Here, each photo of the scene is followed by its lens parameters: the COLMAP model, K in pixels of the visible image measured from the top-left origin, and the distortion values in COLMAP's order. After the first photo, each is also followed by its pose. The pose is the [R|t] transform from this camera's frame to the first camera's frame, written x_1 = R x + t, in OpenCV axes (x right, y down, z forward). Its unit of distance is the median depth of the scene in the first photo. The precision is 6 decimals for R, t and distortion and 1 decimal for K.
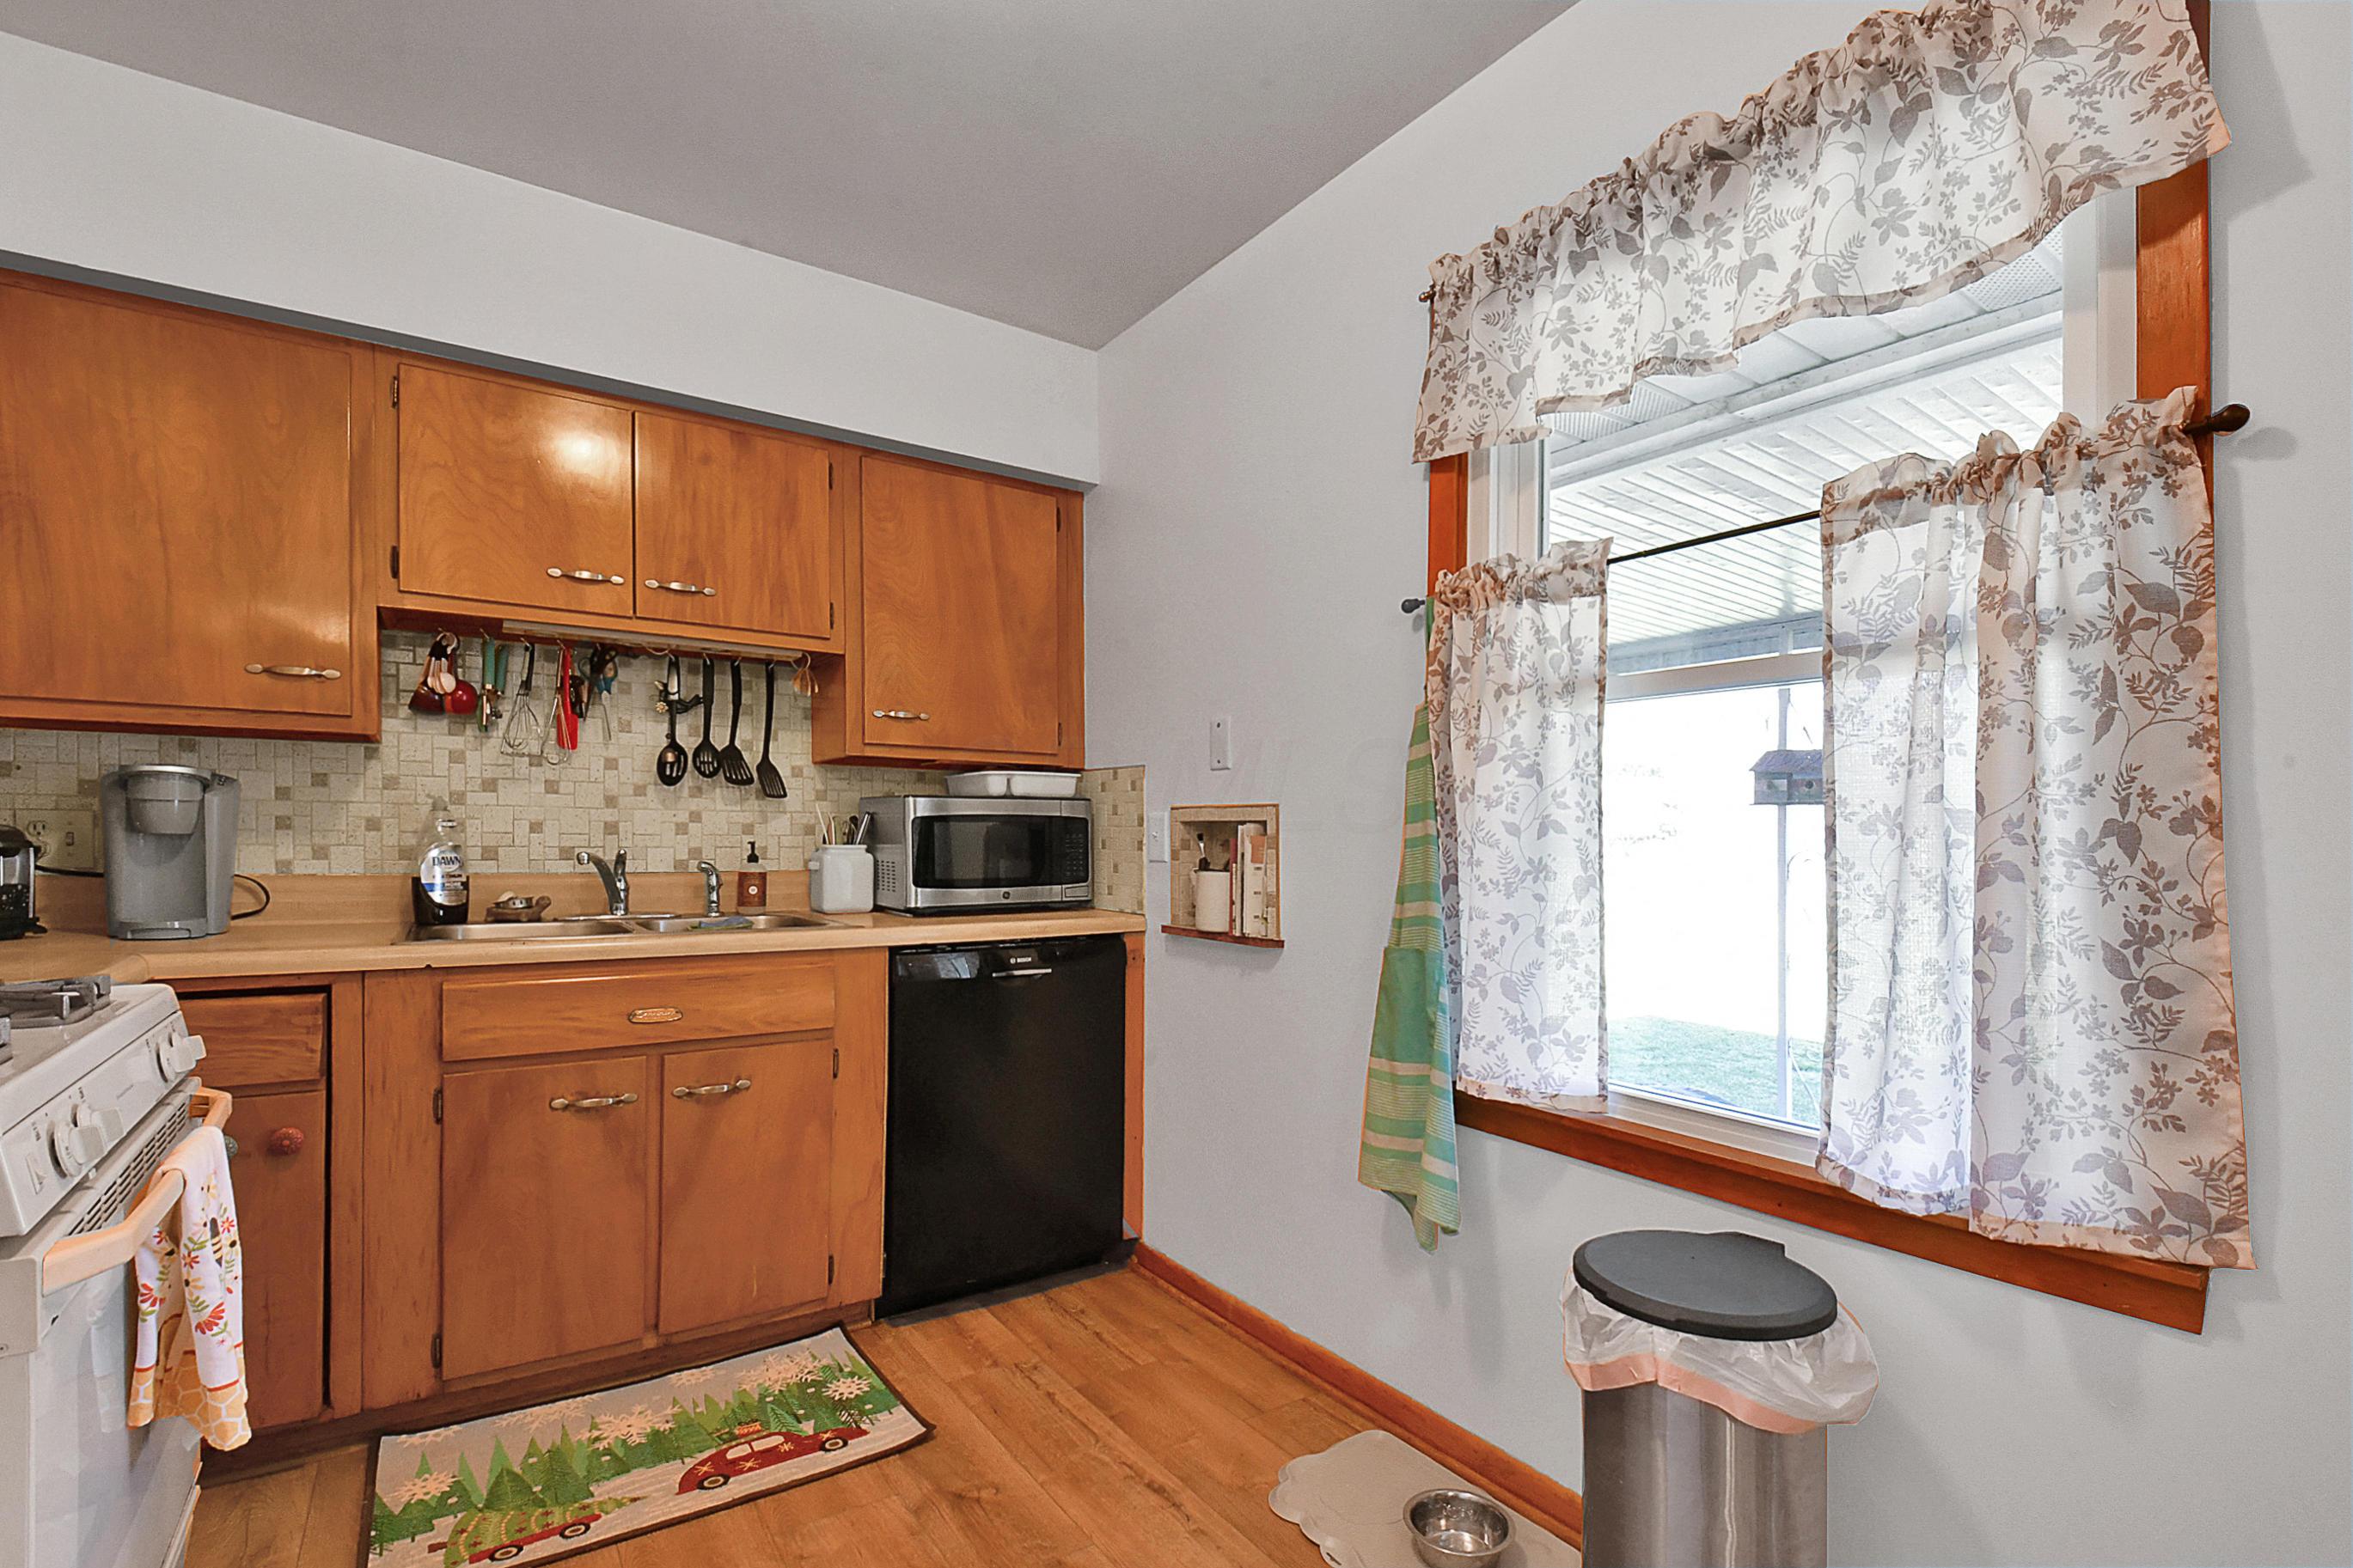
lens RADIAL K [[1070.4, 0, 1170.7], [0, 1070.4, 838.6], [0, 0, 1]] dist [0.029053, -0.035770]
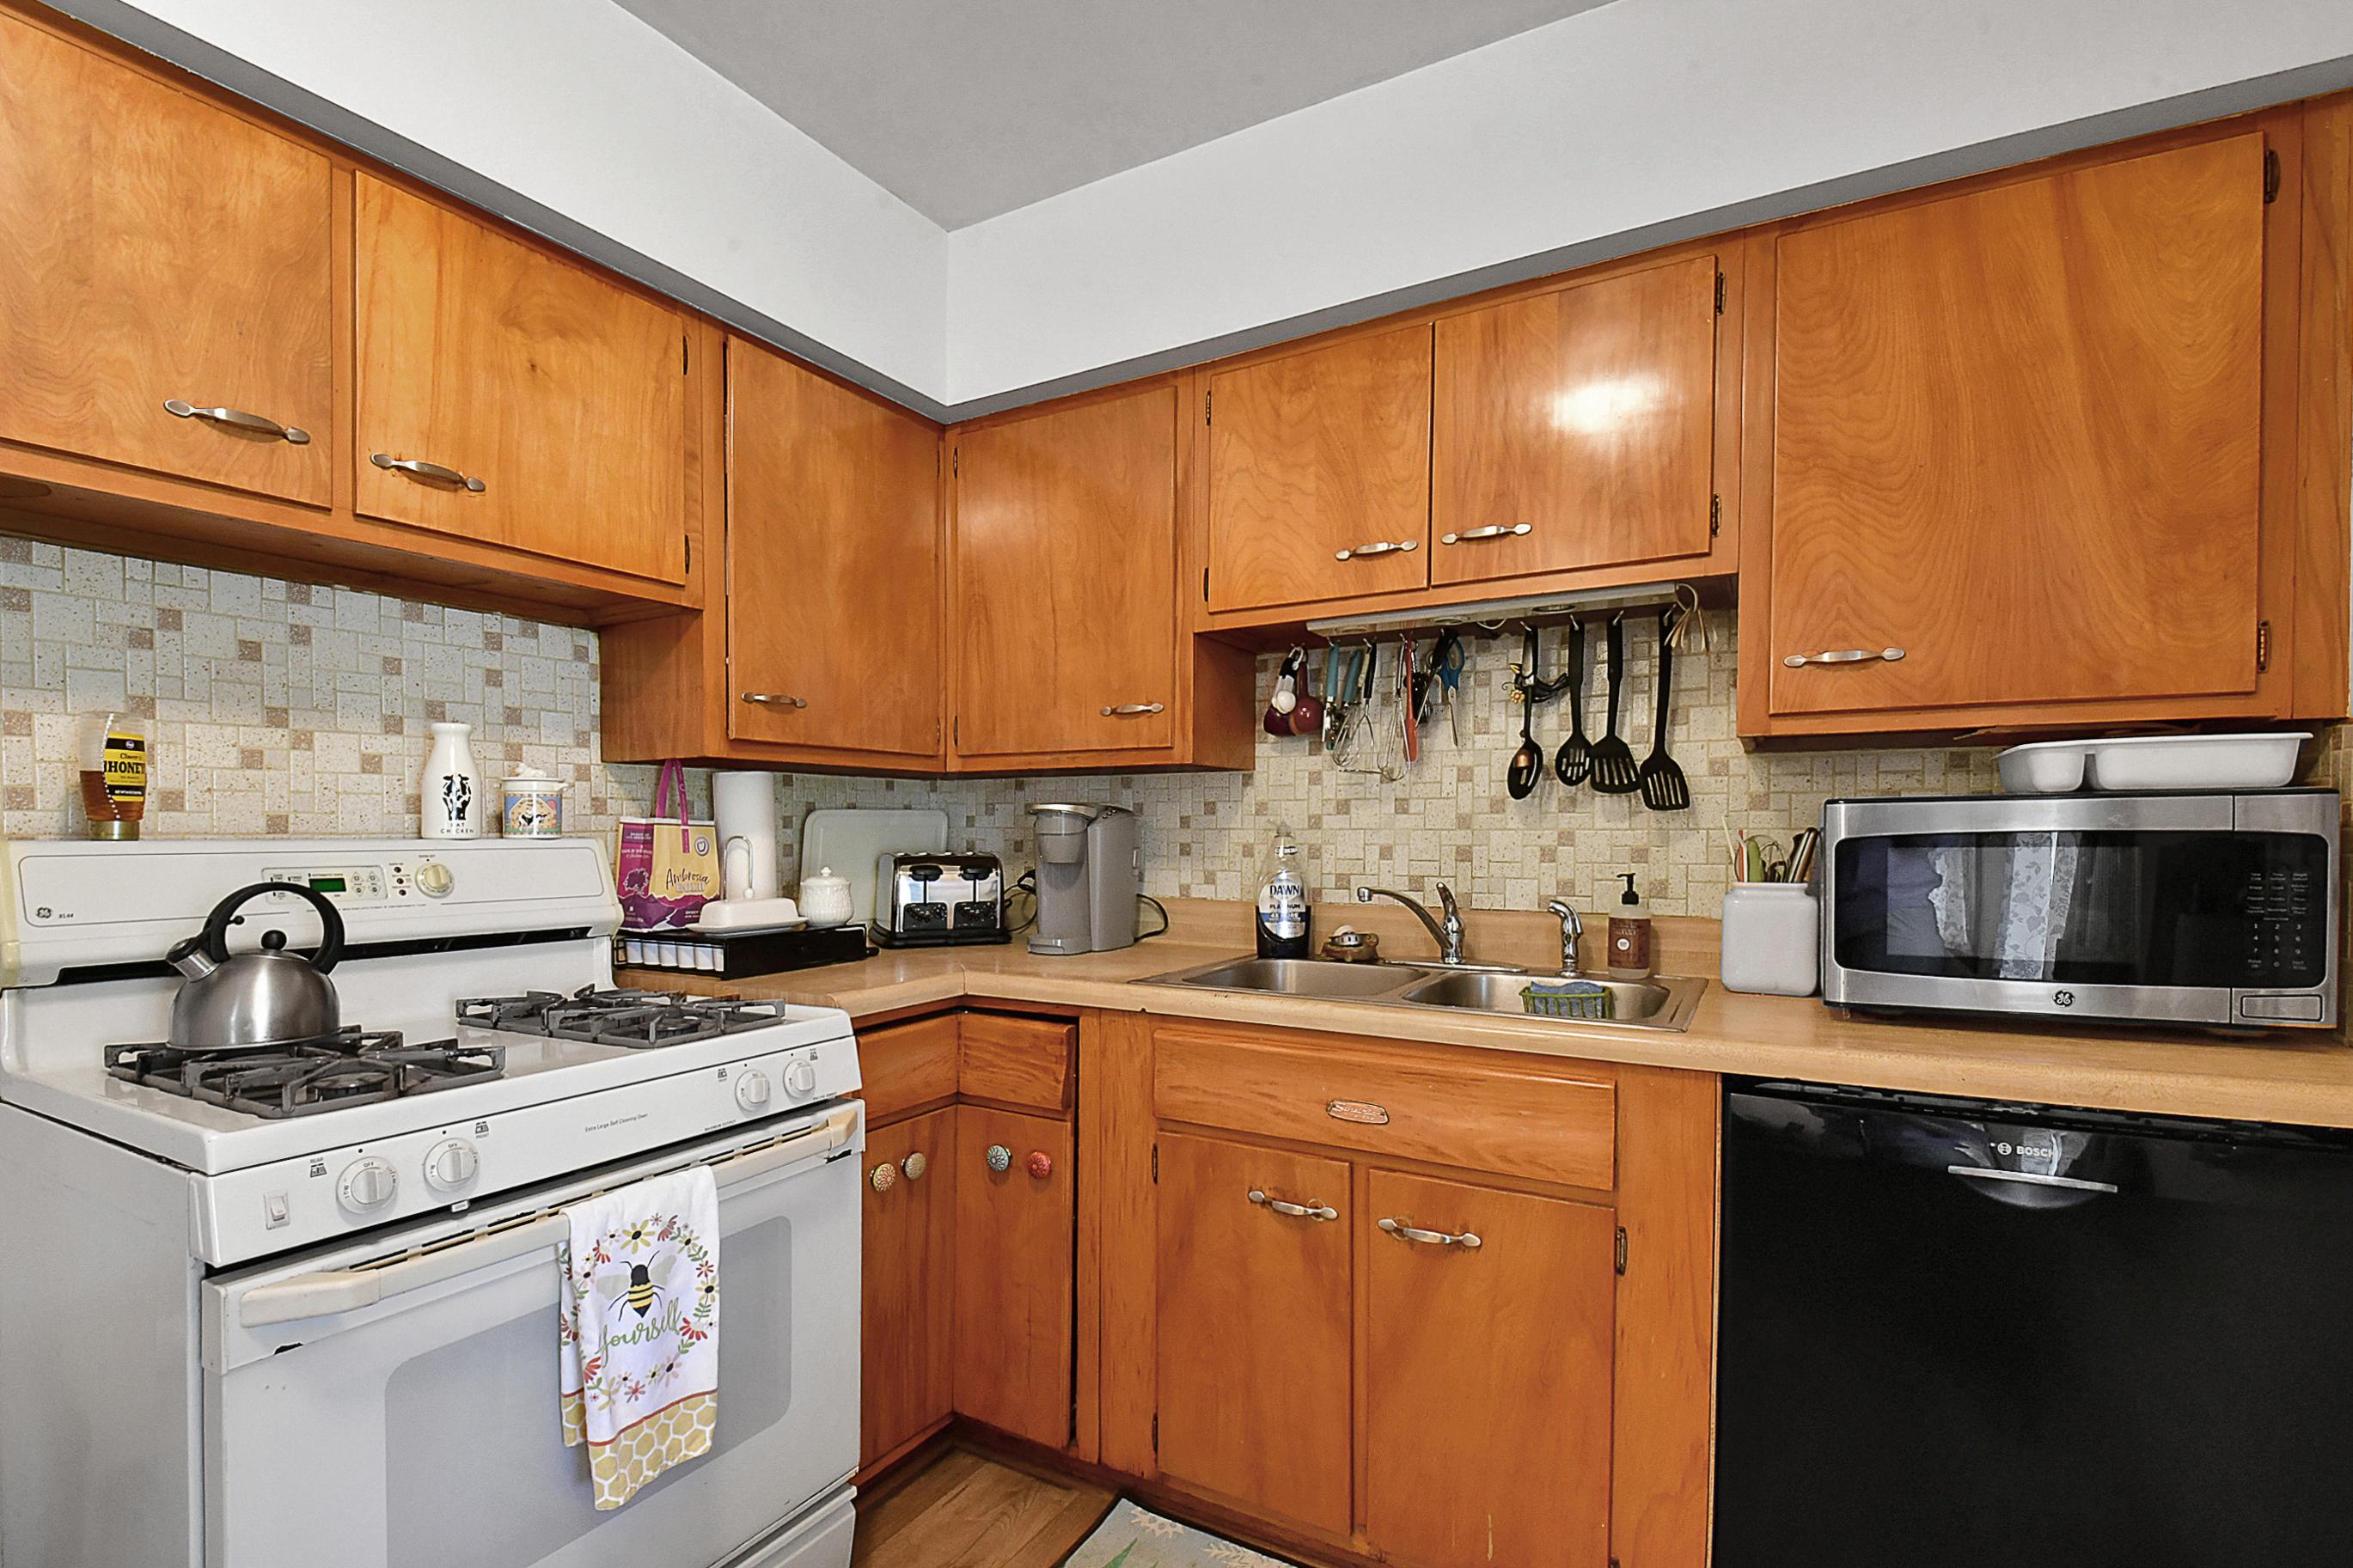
lens RADIAL K [[1070.4, 0, 1170.7], [0, 1070.4, 838.6], [0, 0, 1]] dist [0.029053, -0.035770]
pose [[0.428088, -0.002818, -0.903733, 0.122206], [0.004211, 0.999991, -0.001124, -0.022362], [0.903727, -0.003324, 0.428095, 0.480274]]
